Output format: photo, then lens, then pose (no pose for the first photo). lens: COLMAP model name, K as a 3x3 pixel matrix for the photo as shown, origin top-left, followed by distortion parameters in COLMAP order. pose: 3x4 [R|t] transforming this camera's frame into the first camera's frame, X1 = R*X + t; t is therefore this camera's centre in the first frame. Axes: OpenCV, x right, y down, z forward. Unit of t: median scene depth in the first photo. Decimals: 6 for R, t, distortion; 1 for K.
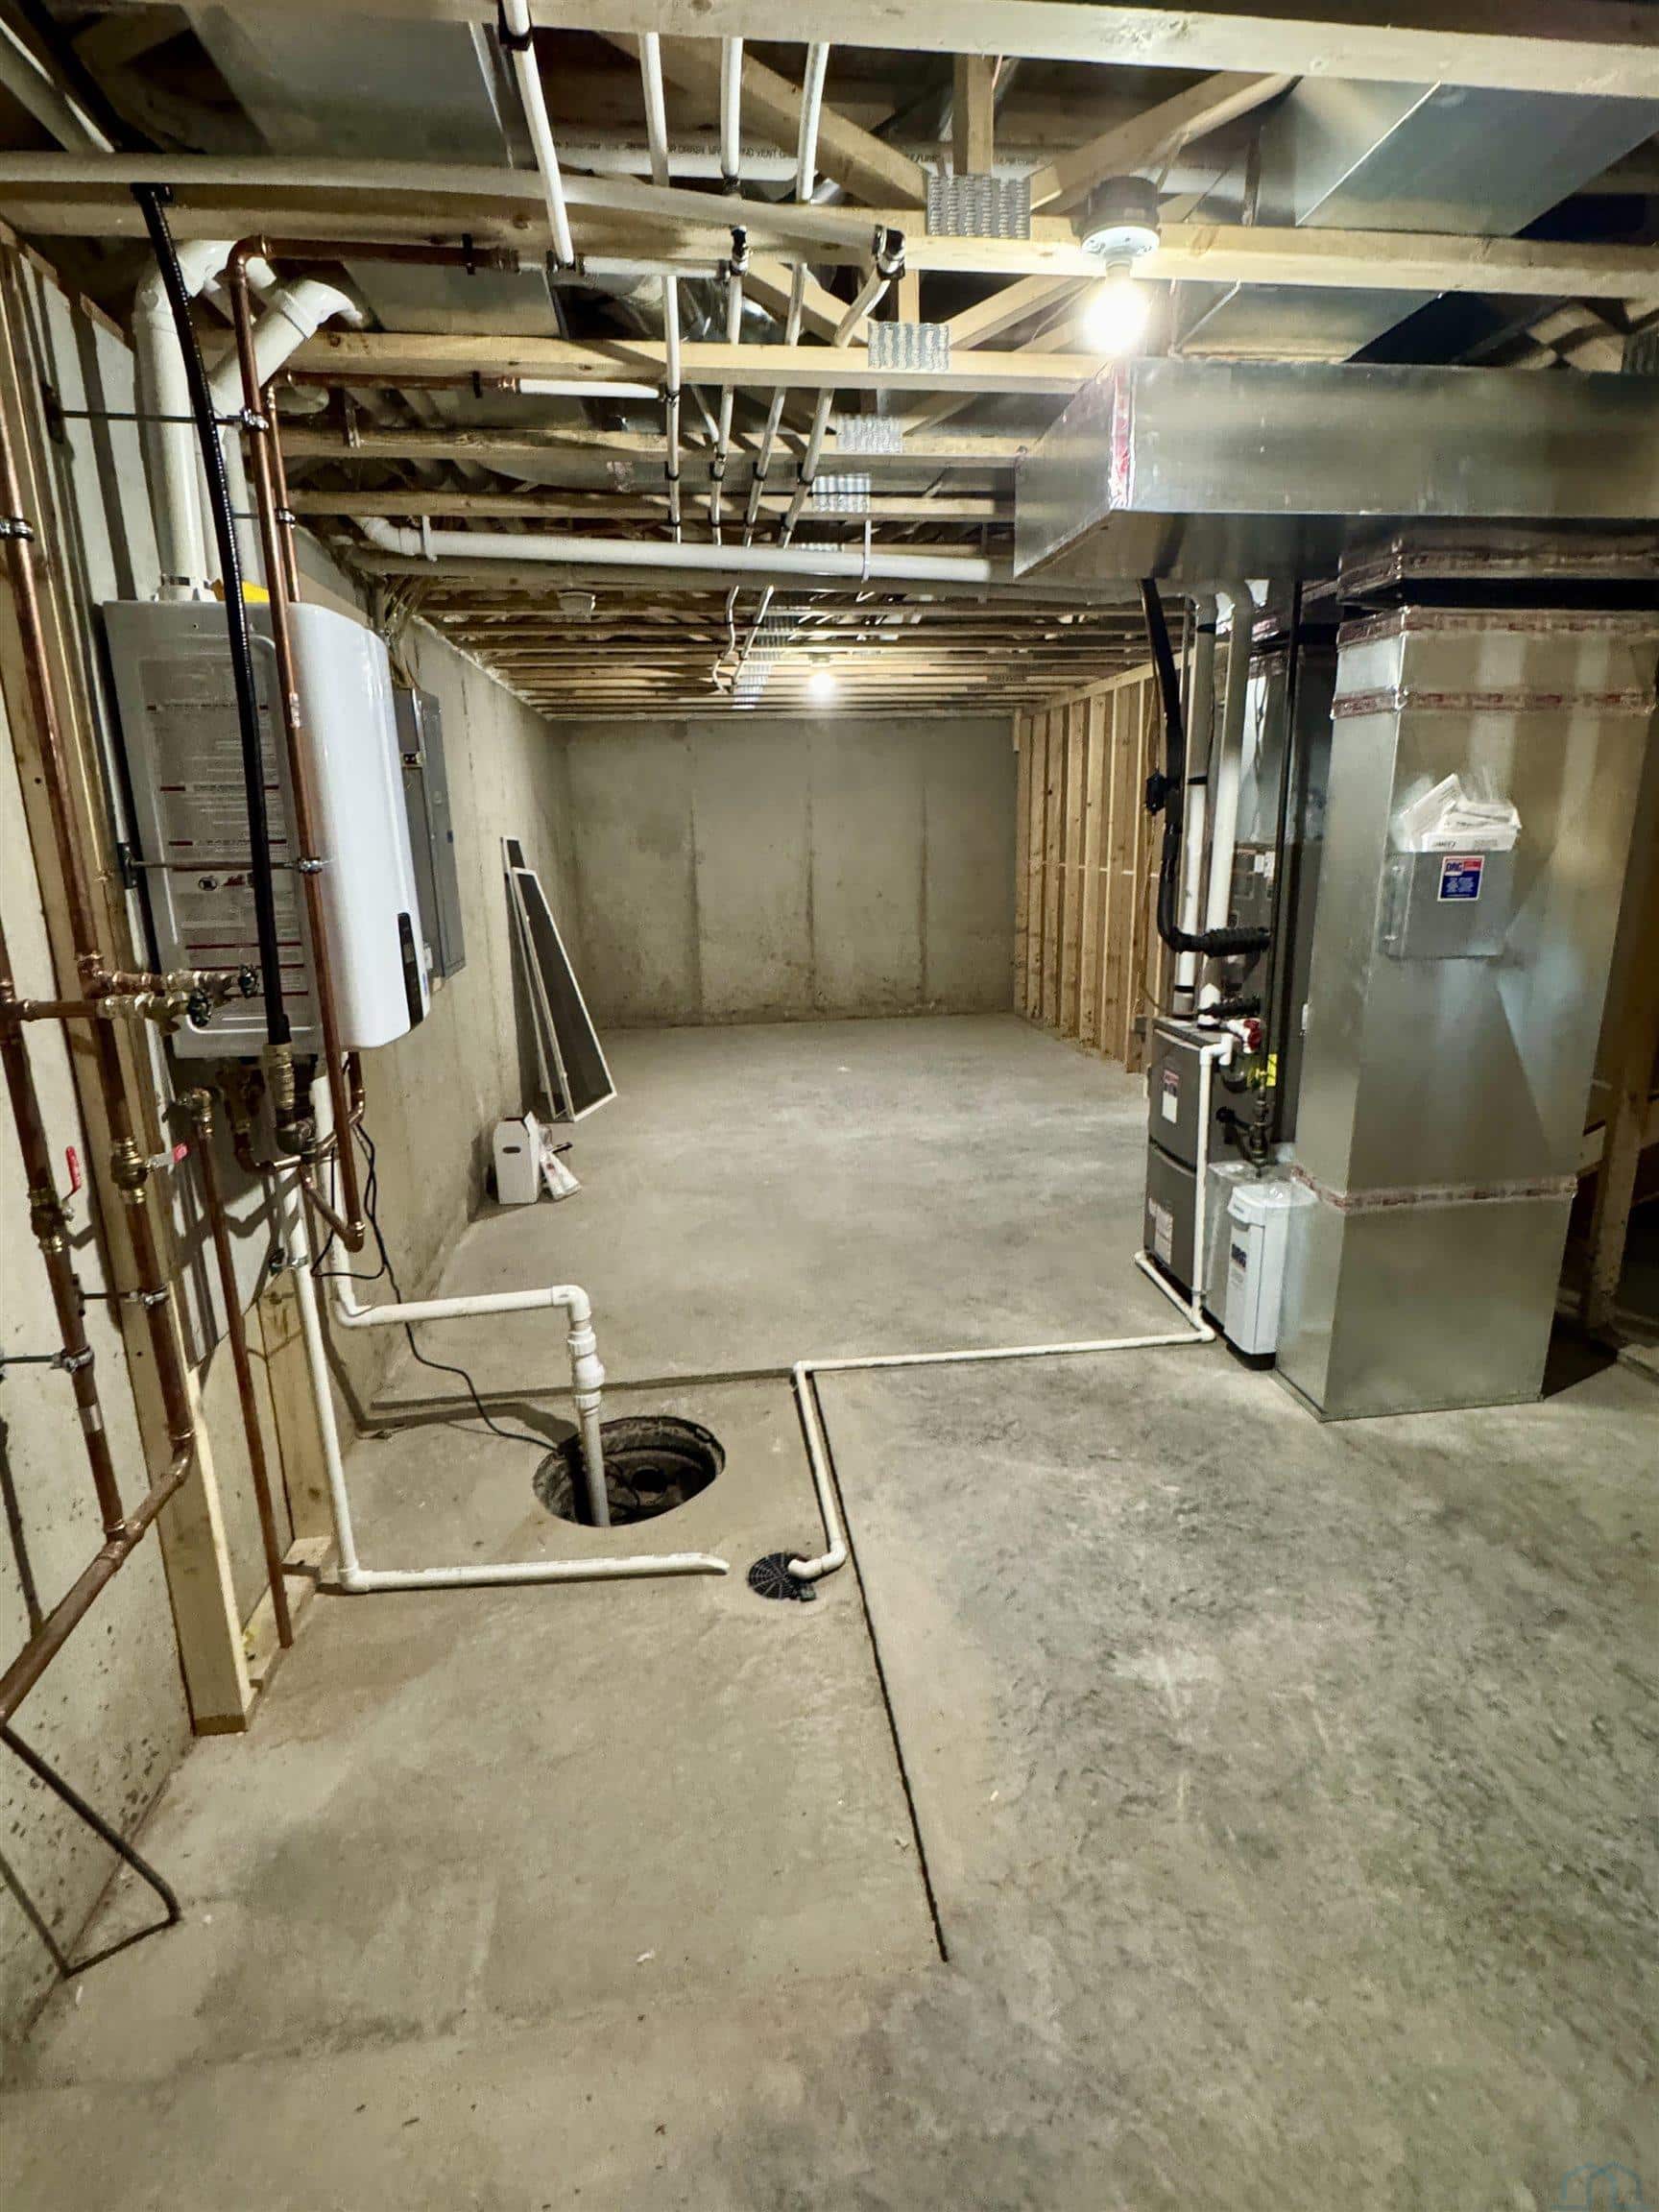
lens RADIAL K [[1098.3, 0, 829.5], [0, 1098.3, 1106.0], [0, 0, 1]] dist [-0.001436, -0.000124]
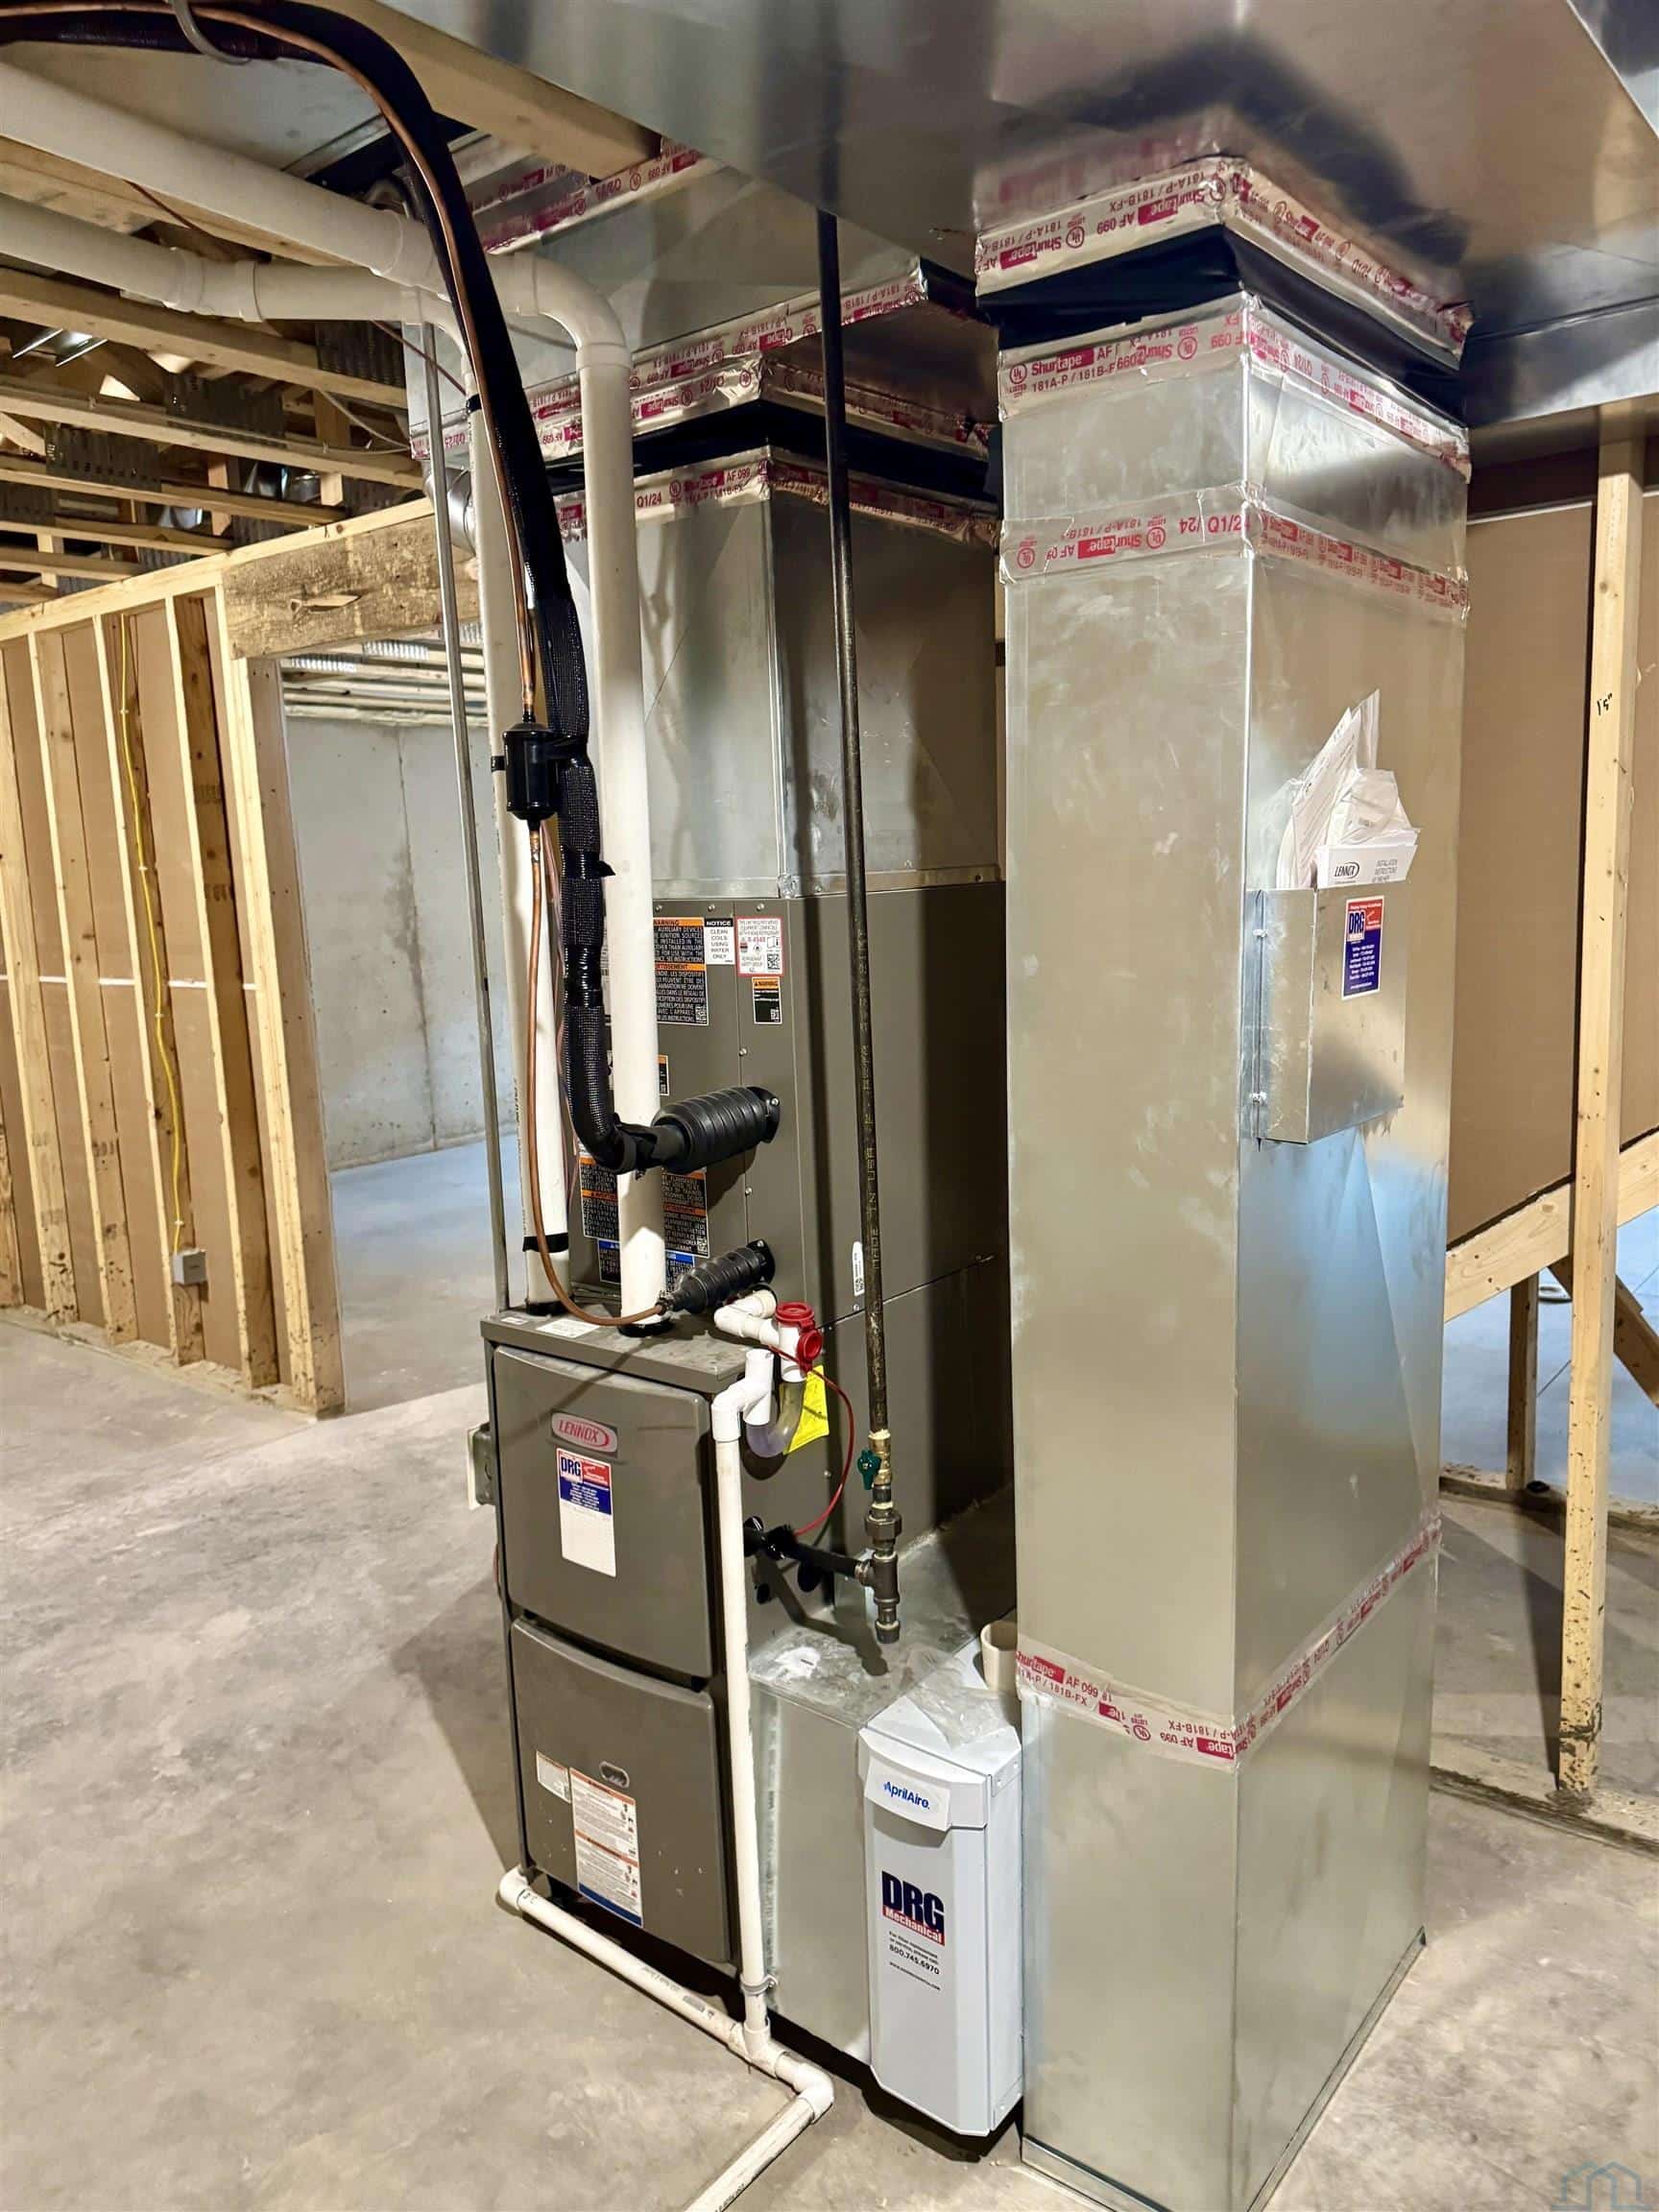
lens RADIAL K [[1553.6, 0, 829.5], [0, 1553.6, 1106.0], [0, 0, 1]] dist [0.071036, -0.106589]
pose [[0.713674, -0.109451, 0.691874, -0.010691], [0.193781, 0.980019, -0.044853, -0.115766], [-0.673141, 0.166083, 0.720623, 0.508688]]
